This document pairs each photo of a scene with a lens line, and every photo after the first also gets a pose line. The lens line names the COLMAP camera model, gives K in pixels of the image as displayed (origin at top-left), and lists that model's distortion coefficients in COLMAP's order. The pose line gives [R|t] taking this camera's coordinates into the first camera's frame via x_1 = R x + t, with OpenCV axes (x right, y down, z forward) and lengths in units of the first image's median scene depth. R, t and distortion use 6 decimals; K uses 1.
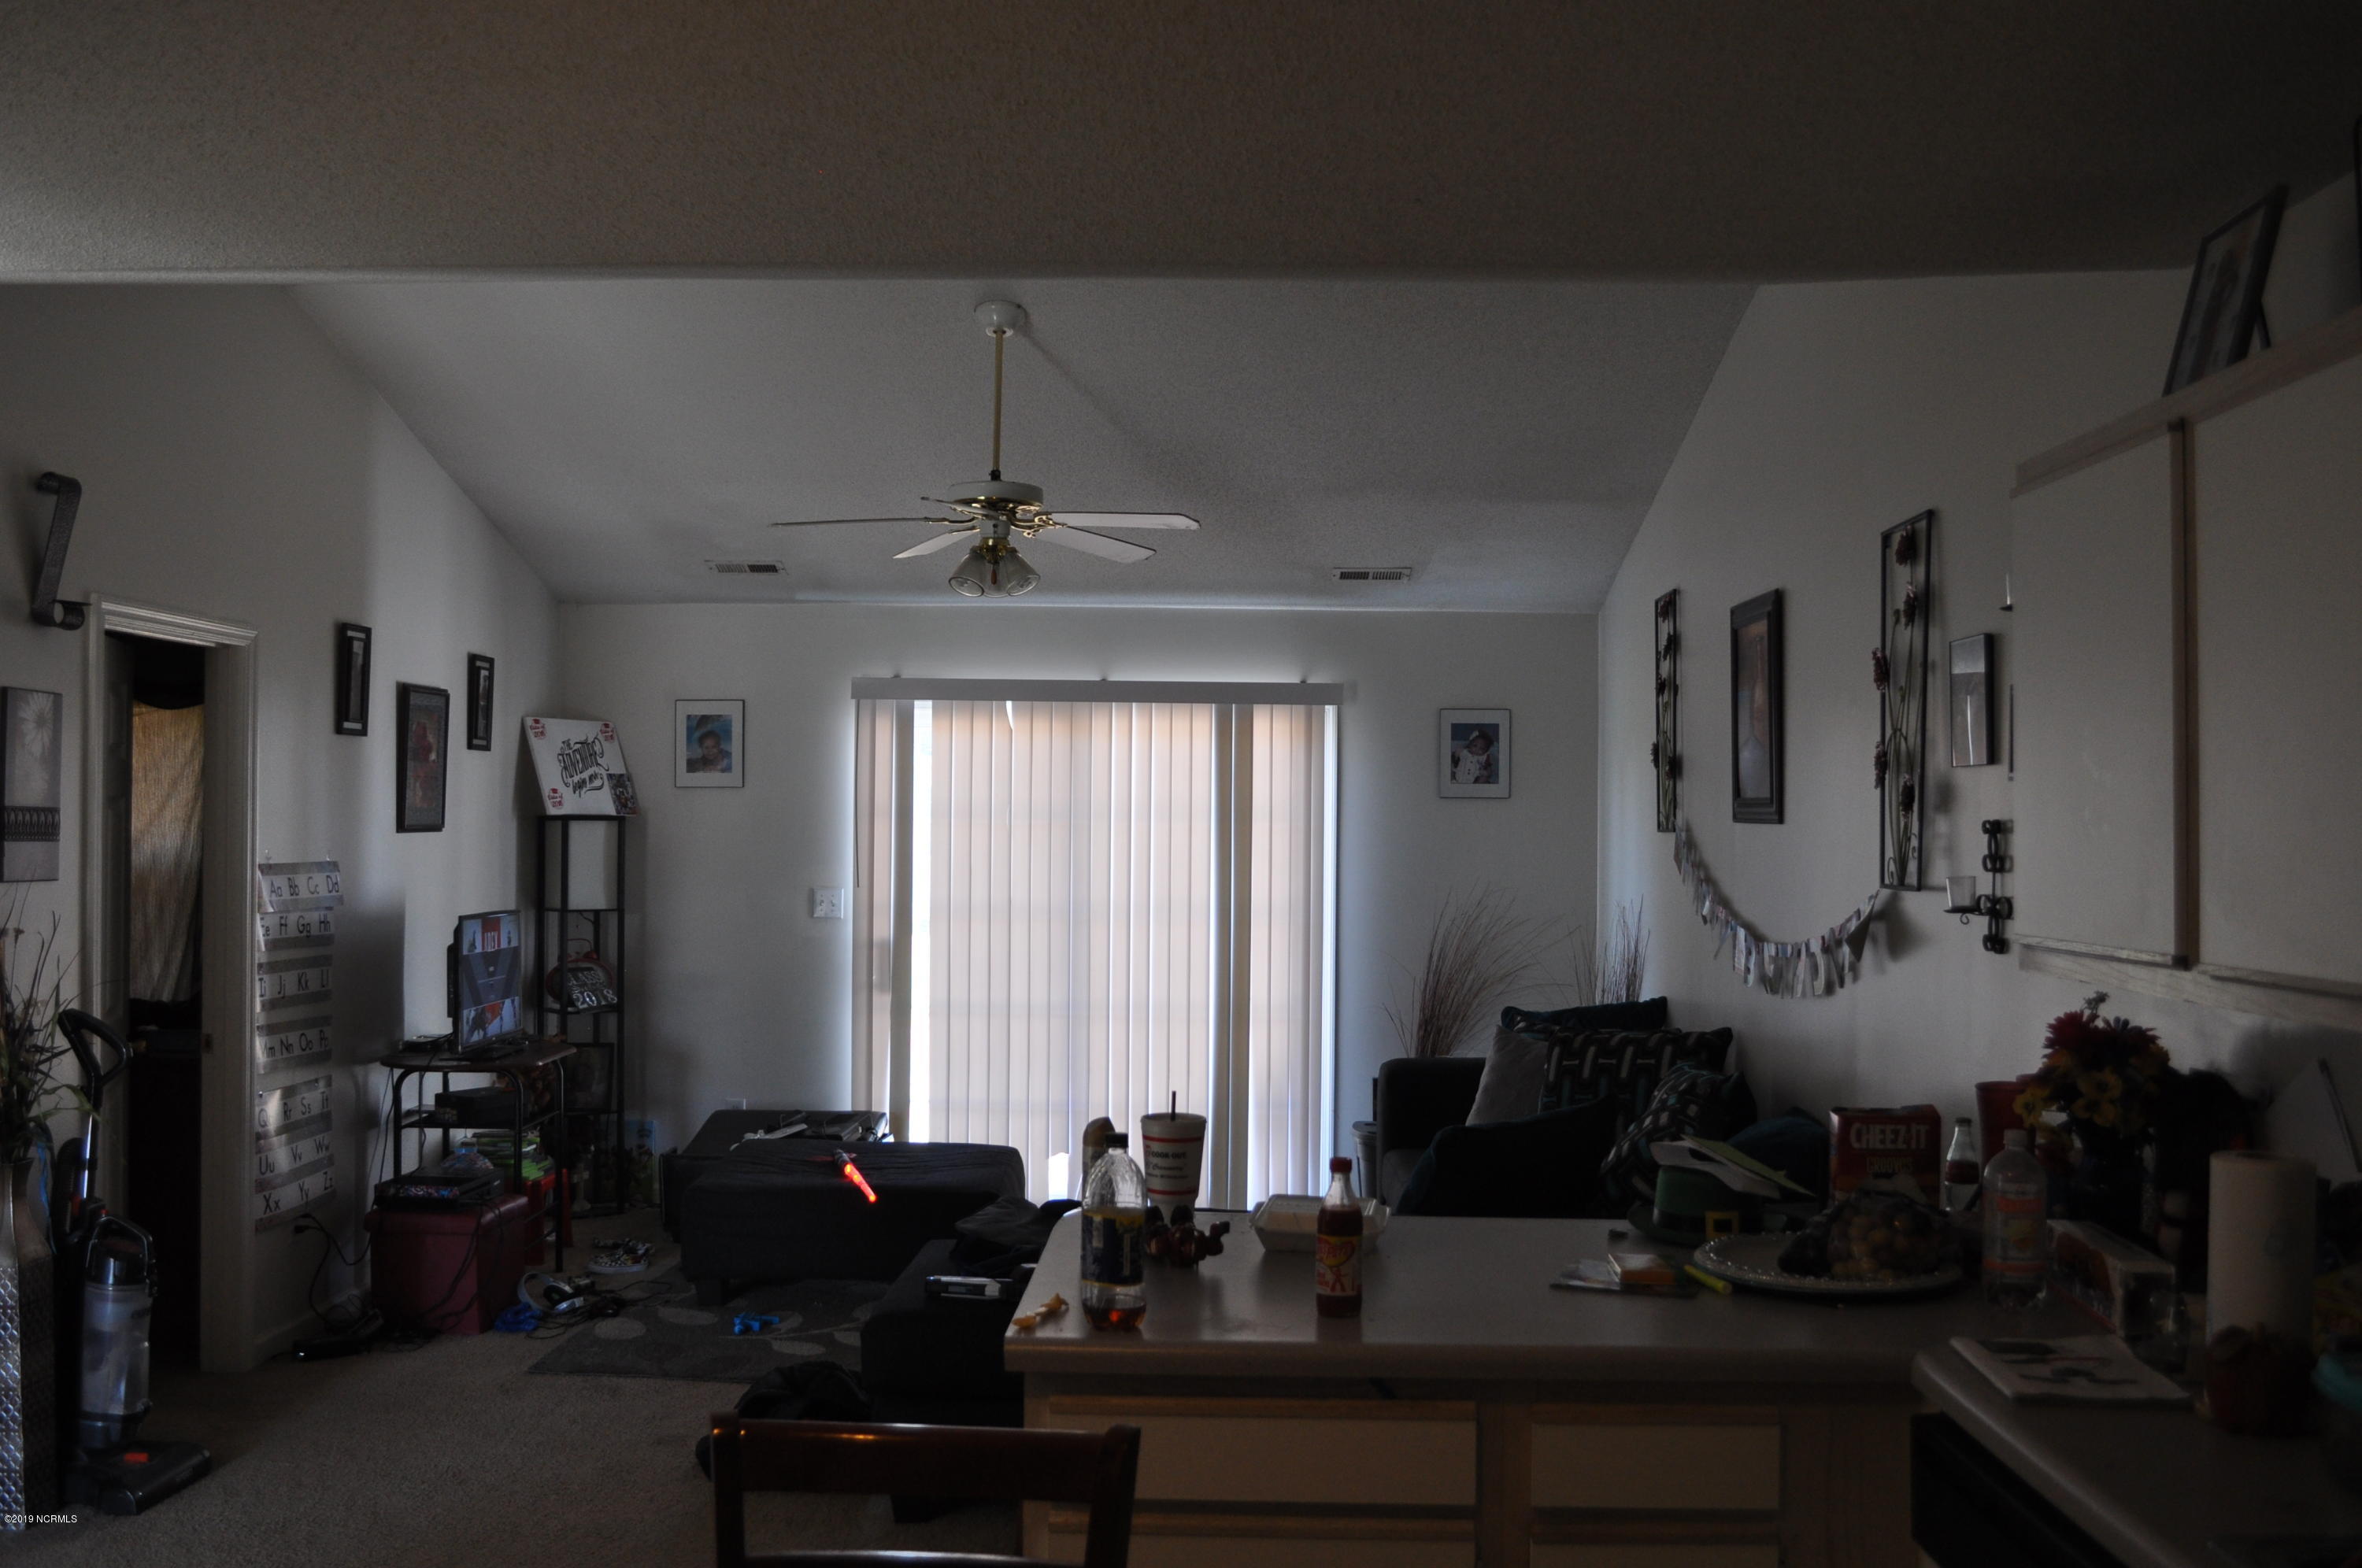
lens RADIAL K [[2139.0, 0, 1180.5], [0, 2139.0, 787.9], [0, 0, 1]] dist [-0.008172, 0.000000]
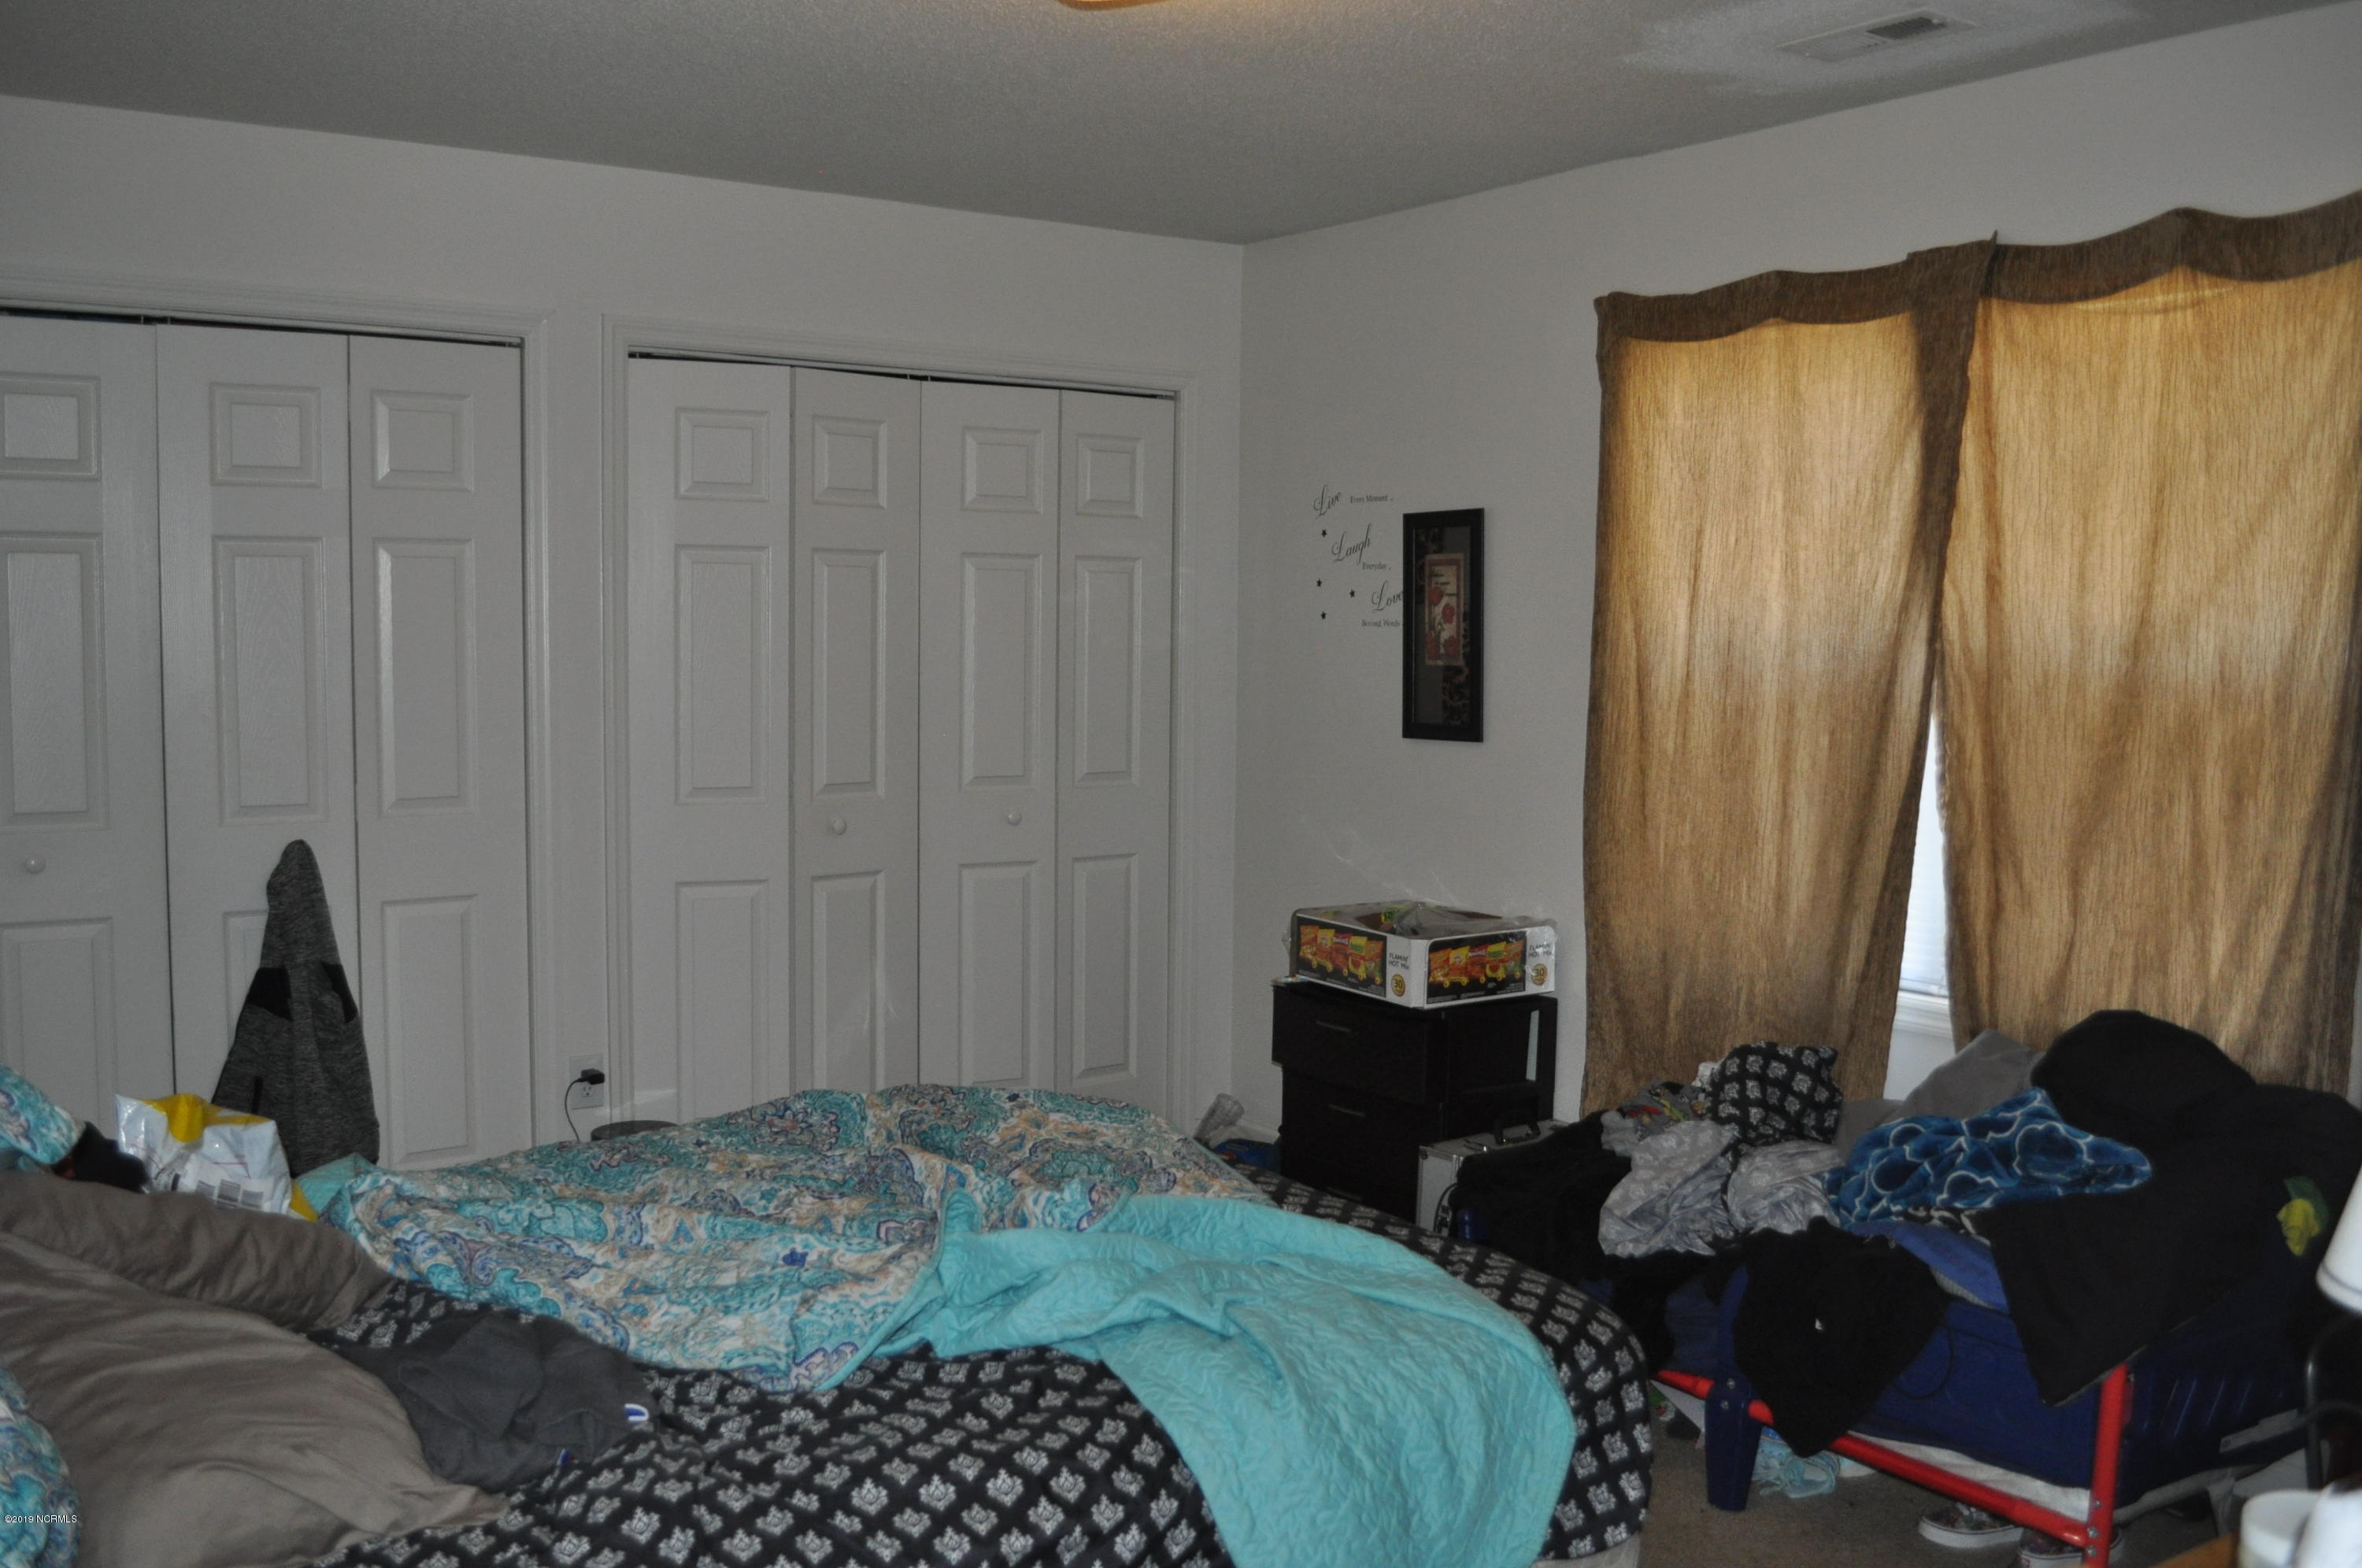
lens RADIAL K [[2139.0, 0, 1180.7], [0, 2139.0, 784.8], [0, 0, 1]] dist [-0.008172, 0.000000]
pose [[0.596215, 0.064922, -0.800195, -0.277236], [0.008546, 0.996155, 0.087188, 0.018652], [0.802779, -0.058821, 0.593368, 0.607369]]
